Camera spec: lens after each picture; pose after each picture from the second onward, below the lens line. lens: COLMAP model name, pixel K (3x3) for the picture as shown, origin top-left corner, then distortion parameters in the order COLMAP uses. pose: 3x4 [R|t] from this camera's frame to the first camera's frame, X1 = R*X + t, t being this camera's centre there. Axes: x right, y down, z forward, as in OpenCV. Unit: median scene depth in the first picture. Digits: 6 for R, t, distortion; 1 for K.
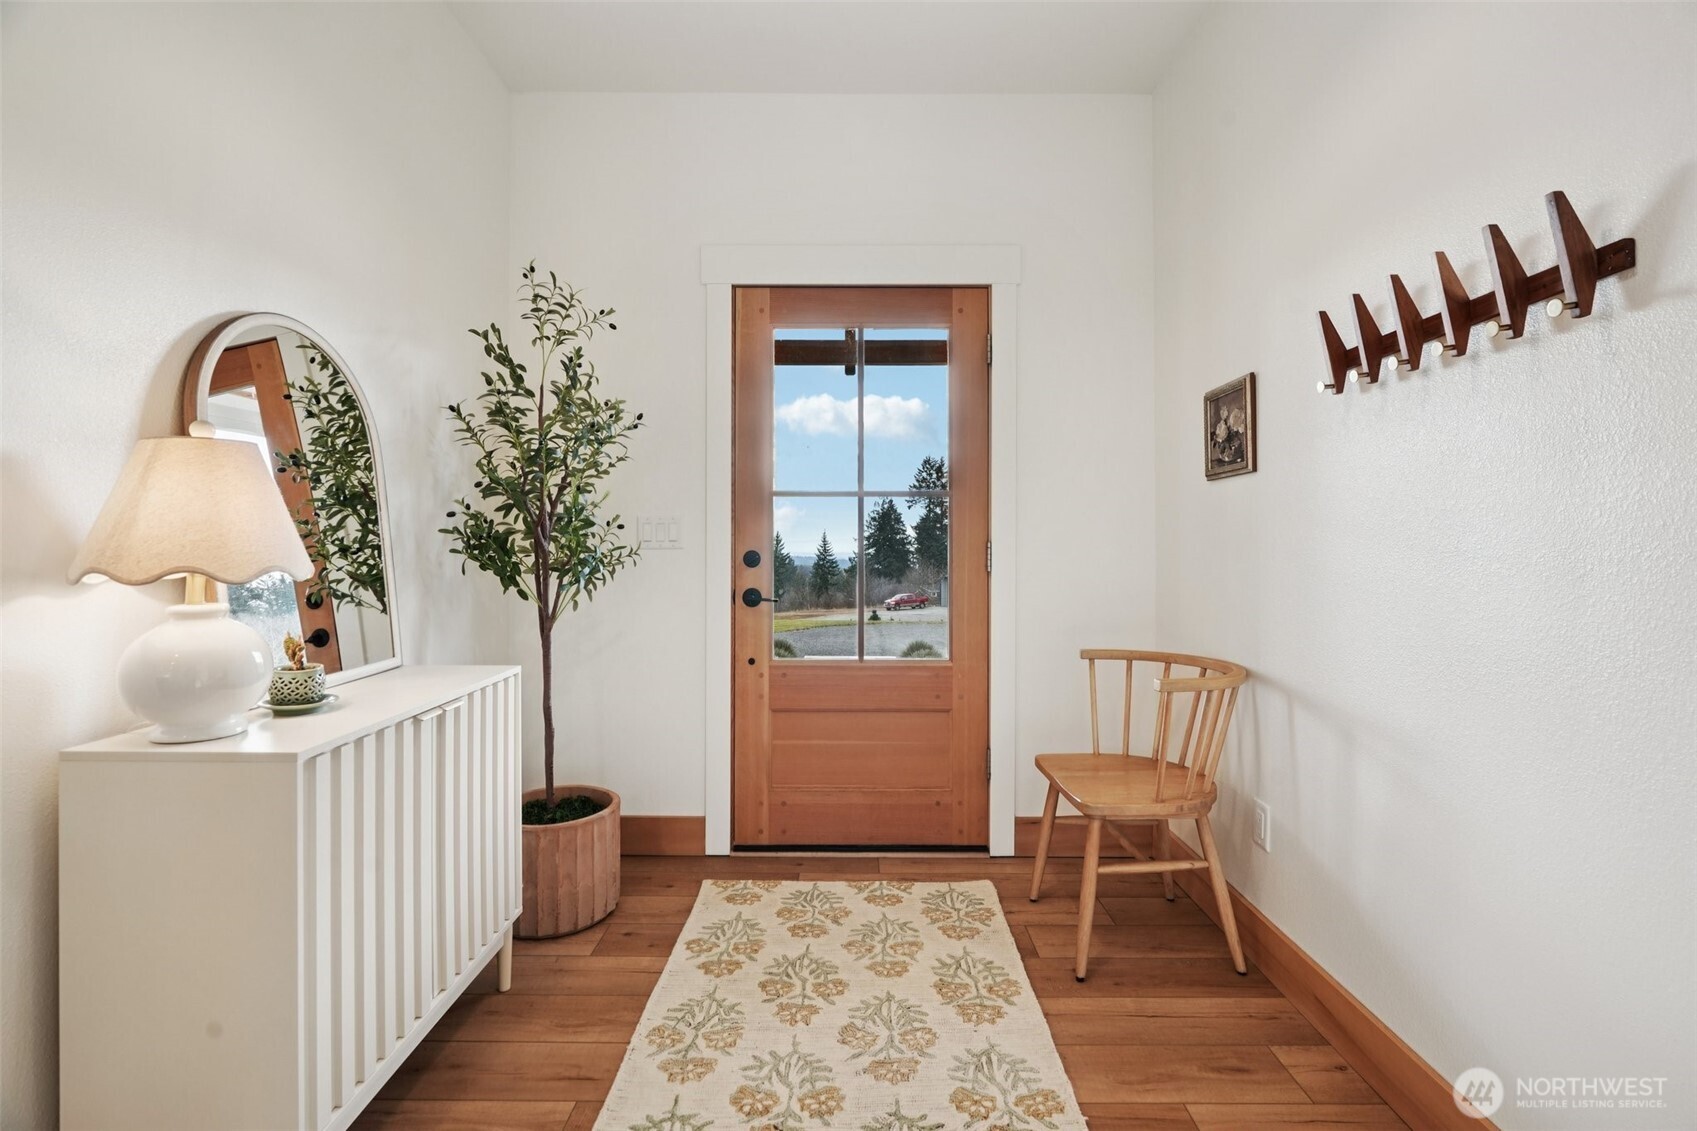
lens RADIAL K [[757.8, 0, 851.9], [0, 757.8, 550.9], [0, 0, 1]] dist [0.004321, 0.000163]
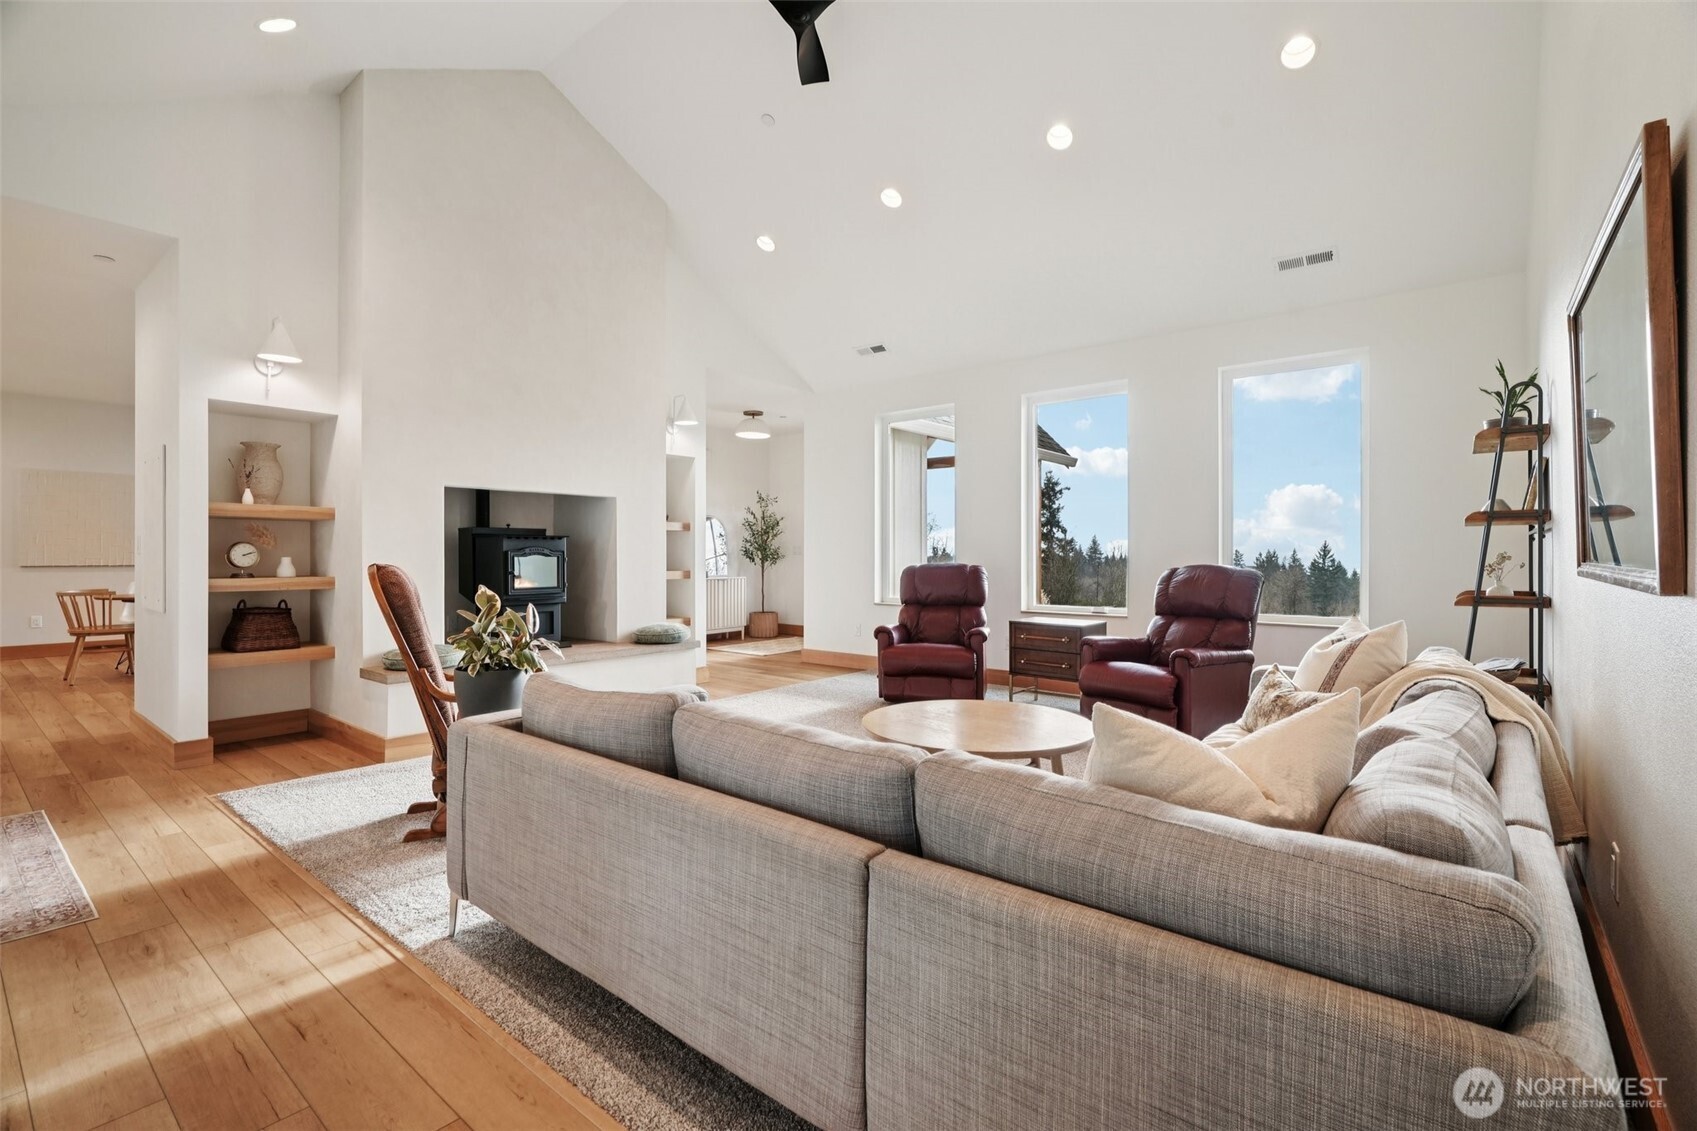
lens RADIAL K [[757.8, 0, 848.3], [0, 757.8, 553.4], [0, 0, 1]] dist [0.004321, 0.000163]
pose [[0.780881, -0.004699, -0.624662, 1.088432], [0.002869, 0.999988, -0.003935, 0.003906], [0.624673, 0.001281, 0.780885, -0.836474]]
